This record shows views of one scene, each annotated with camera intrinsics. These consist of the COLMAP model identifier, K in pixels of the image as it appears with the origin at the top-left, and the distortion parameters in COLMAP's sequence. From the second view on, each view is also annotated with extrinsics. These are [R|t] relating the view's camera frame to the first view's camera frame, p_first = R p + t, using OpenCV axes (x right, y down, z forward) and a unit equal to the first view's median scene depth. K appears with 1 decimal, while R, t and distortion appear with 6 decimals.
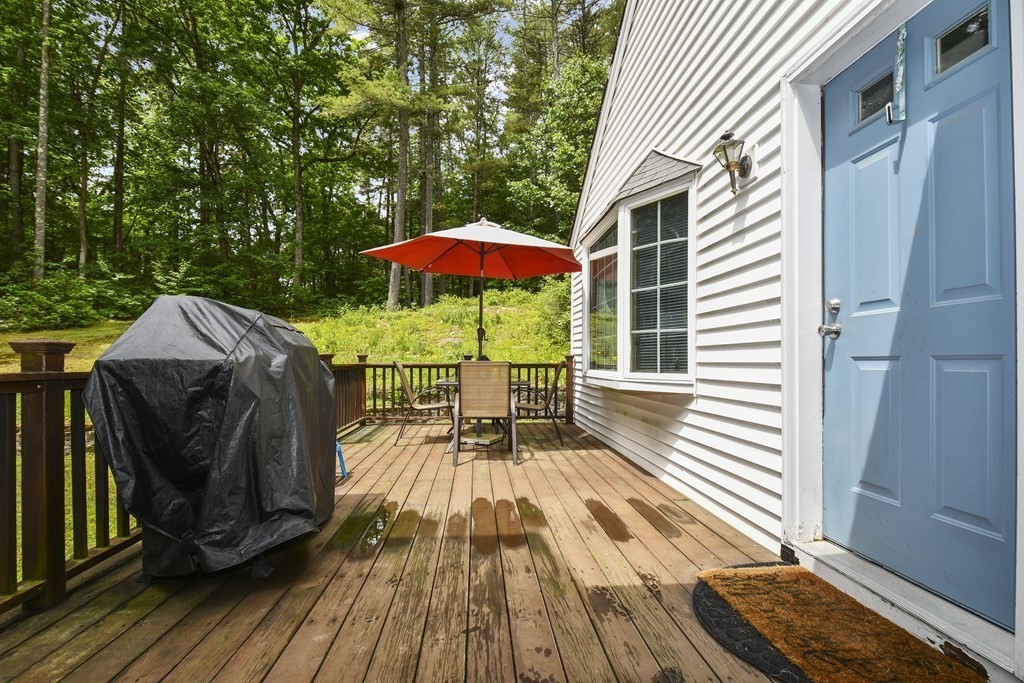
lens RADIAL K [[483.8, 0, 519.7], [0, 483.8, 363.3], [0, 0, 1]] dist [0.003067, 0.000160]
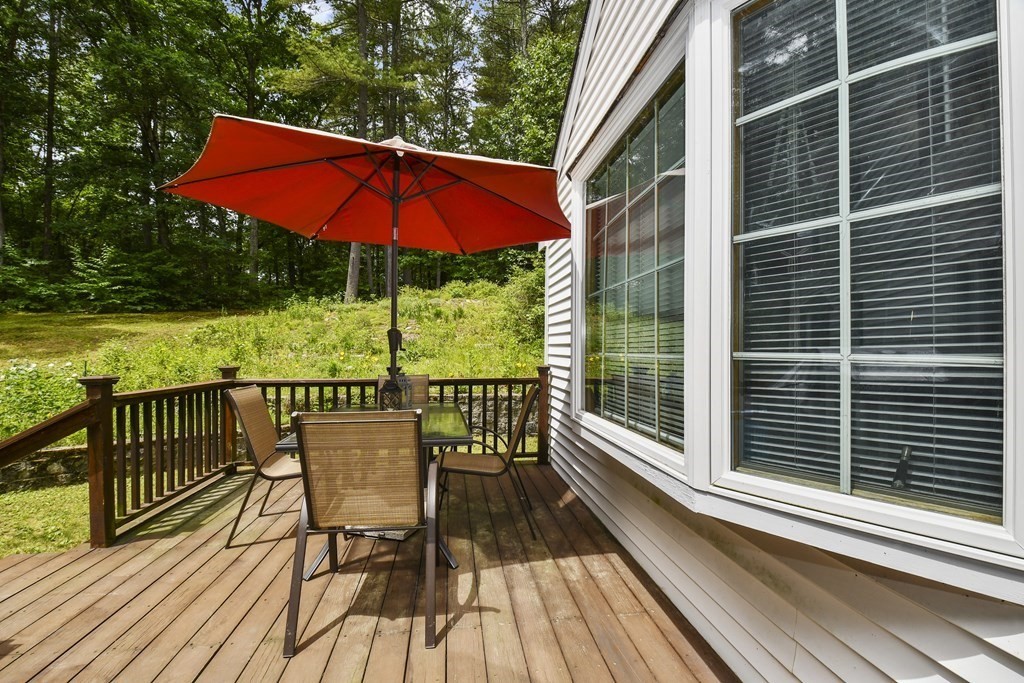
lens RADIAL K [[454.2, 0, 512.5], [0, 454.2, 357.0], [0, 0, 1]] dist [-0.000014, -0.010118]
pose [[0.998855, 0.000856, 0.047832, 0.009895], [-0.001186, 0.999976, 0.006882, -0.012178], [-0.047825, -0.006931, 0.998832, 0.125225]]
